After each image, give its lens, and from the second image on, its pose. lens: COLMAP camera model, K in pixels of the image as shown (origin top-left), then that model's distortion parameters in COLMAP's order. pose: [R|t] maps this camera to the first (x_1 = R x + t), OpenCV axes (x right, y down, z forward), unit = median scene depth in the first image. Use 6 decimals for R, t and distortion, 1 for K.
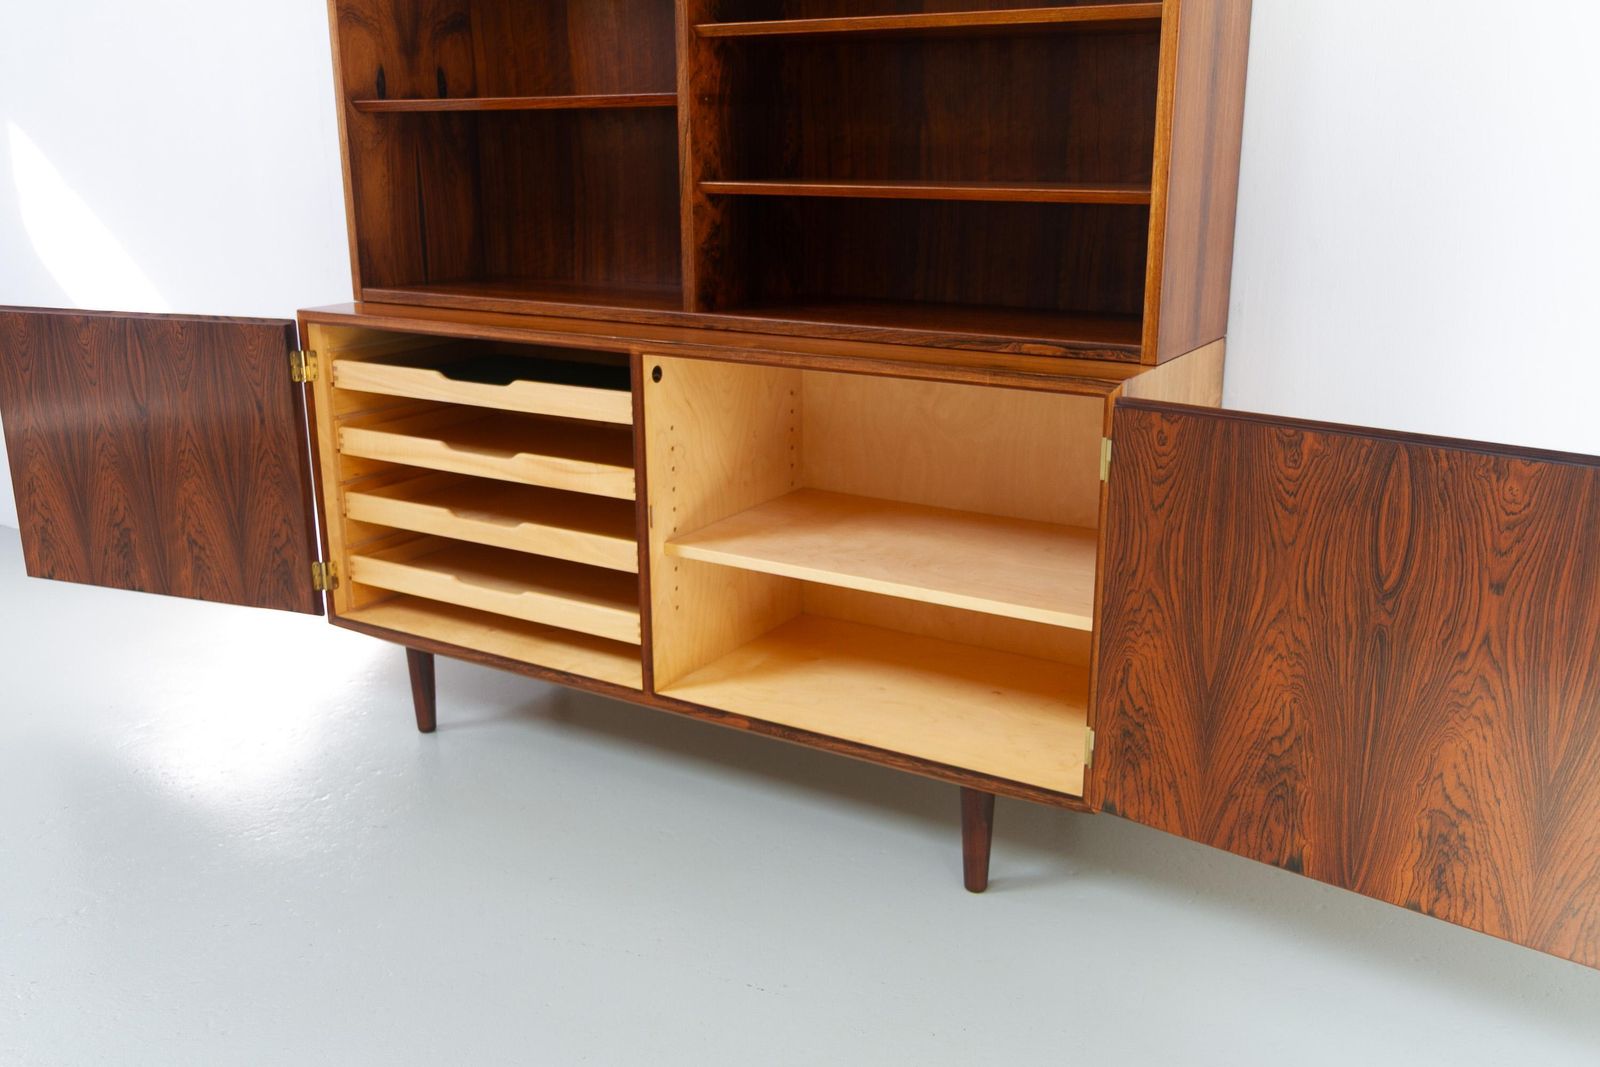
lens RADIAL K [[1426.4, 0, 800.0], [0, 1426.4, 533.5], [0, 0, 1]] dist [-0.013168, -0.003416]
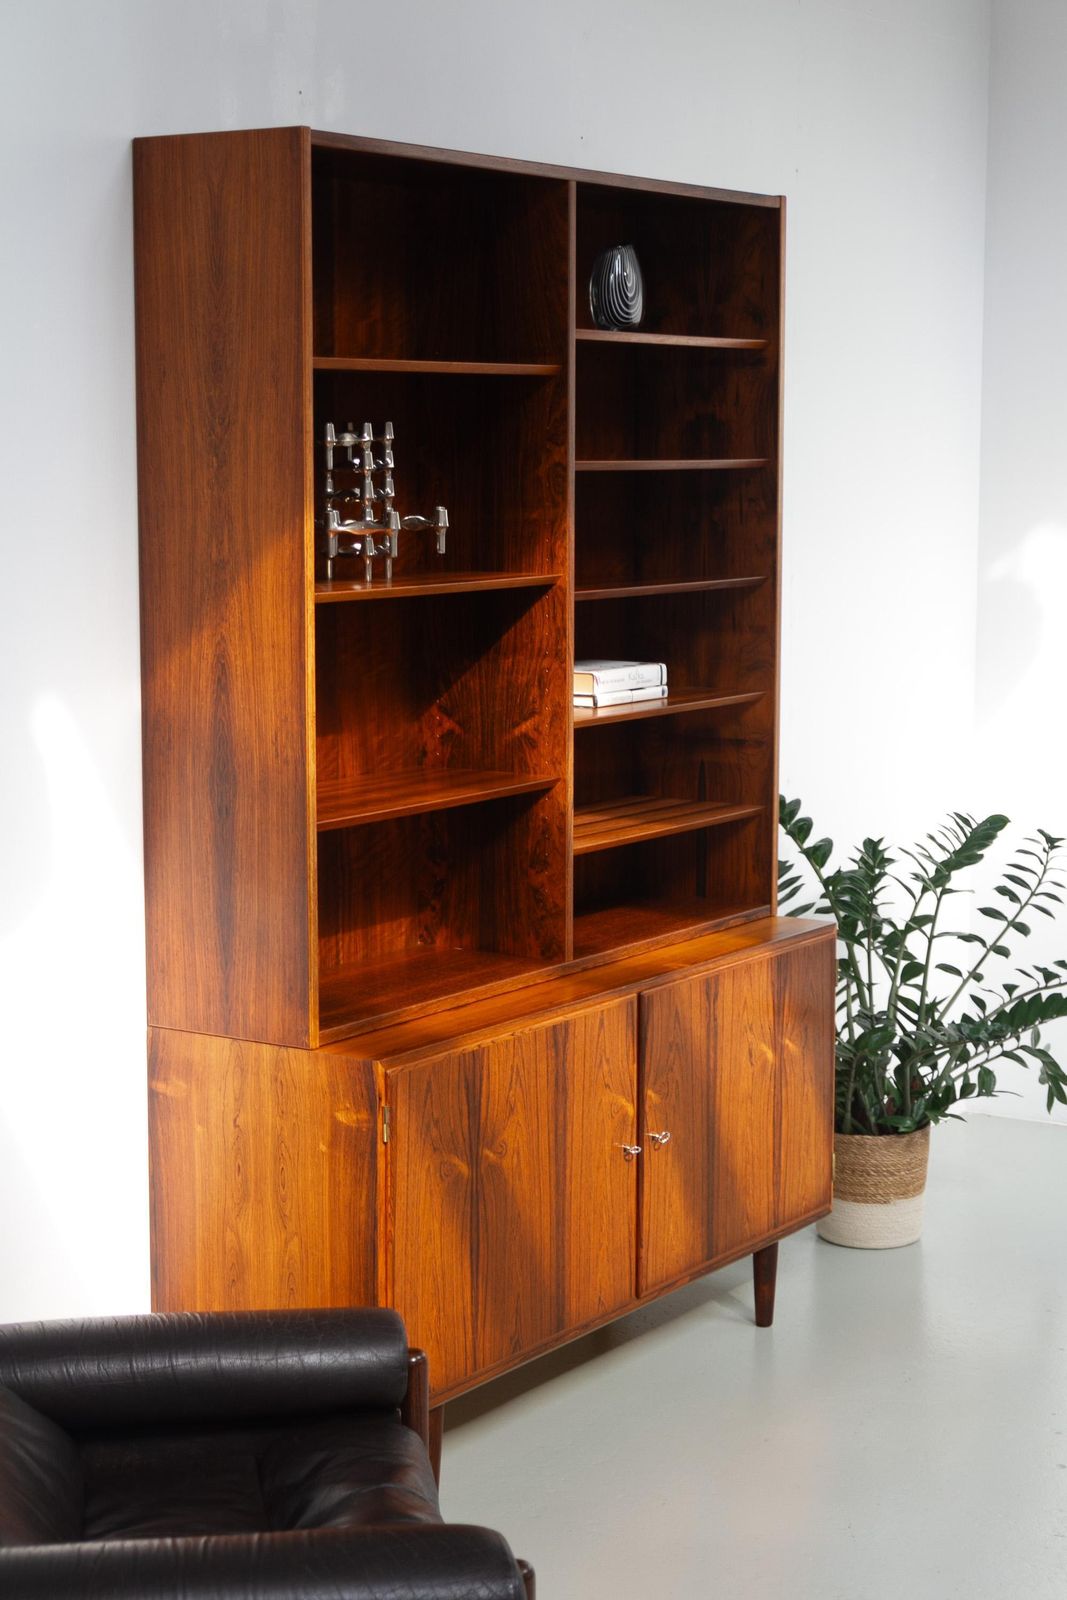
lens RADIAL K [[2816.1, 0, 533.5], [0, 2816.1, 800.0], [0, 0, 1]] dist [0.007649, 0.011186]
pose [[0.039268, -0.123617, 0.991553, -2.284634], [0.269990, 0.956721, 0.108582, -0.529146], [-0.962062, 0.263446, 0.070944, 0.837792]]
